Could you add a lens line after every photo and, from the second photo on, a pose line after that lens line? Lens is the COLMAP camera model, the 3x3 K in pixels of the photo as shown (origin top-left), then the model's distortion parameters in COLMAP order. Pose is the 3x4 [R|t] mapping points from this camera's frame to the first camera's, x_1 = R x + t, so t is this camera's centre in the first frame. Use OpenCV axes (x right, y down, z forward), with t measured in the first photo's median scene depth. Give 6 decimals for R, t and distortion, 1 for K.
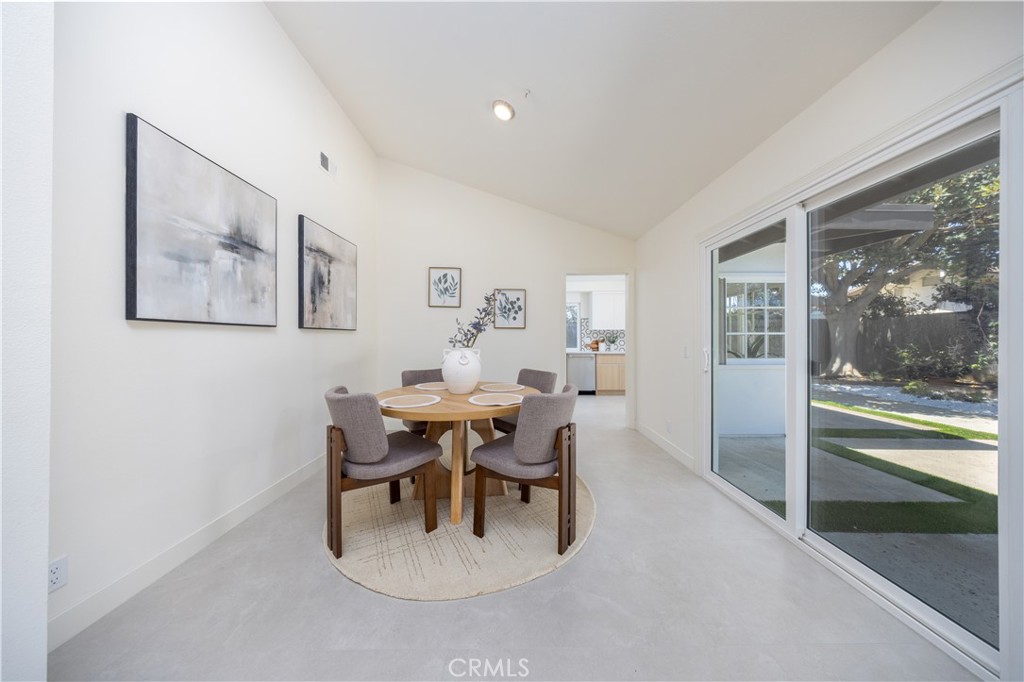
lens RADIAL K [[295.8, 0, 509.9], [0, 295.8, 337.8], [0, 0, 1]] dist [0.000600, 0.000003]
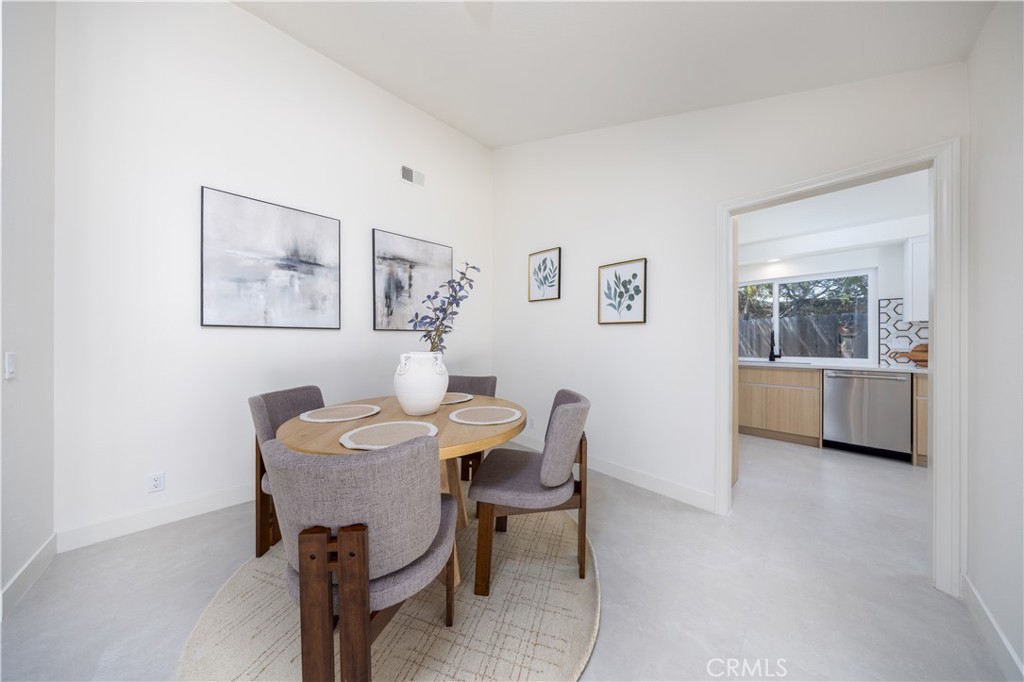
lens RADIAL K [[295.8, 0, 513.7], [0, 295.8, 344.9], [0, 0, 1]] dist [0.000600, 0.000003]
pose [[0.693124, 0.010726, -0.720738, 0.445609], [0.000646, 0.999880, 0.015501, 0.006934], [0.720818, -0.011210, 0.693034, 0.563931]]
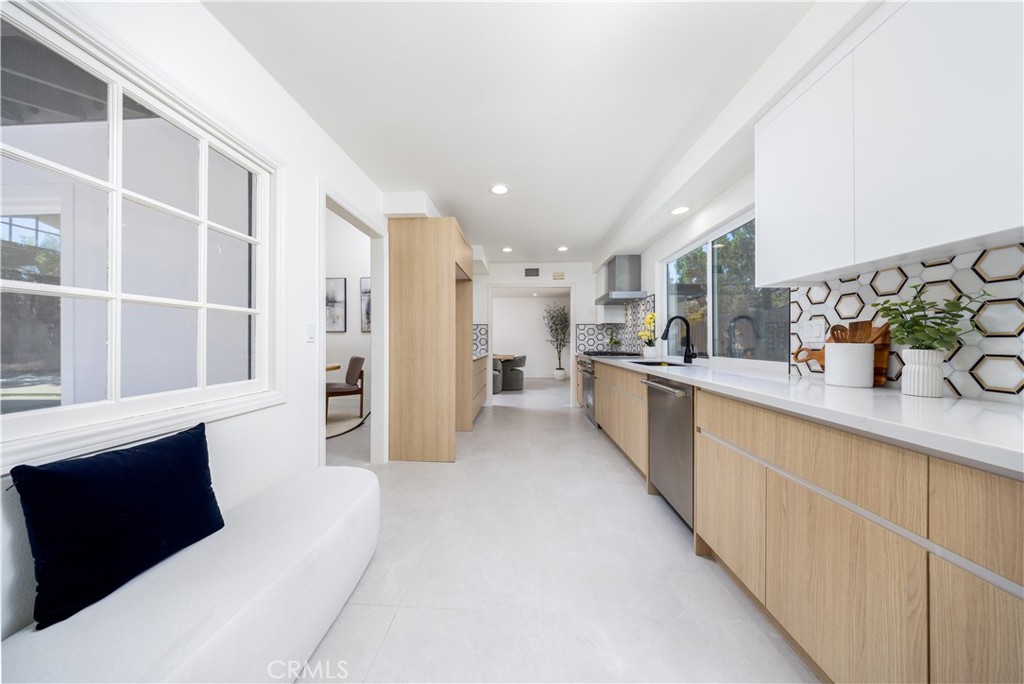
lens RADIAL K [[295.8, 0, 507.1], [0, 295.8, 339.2], [0, 0, 1]] dist [0.000600, 0.000003]
pose [[-0.058274, 0.002827, -0.998297, 1.239422], [0.003324, 0.999991, 0.002638, 0.016515], [0.998295, -0.003164, -0.058282, 2.014500]]
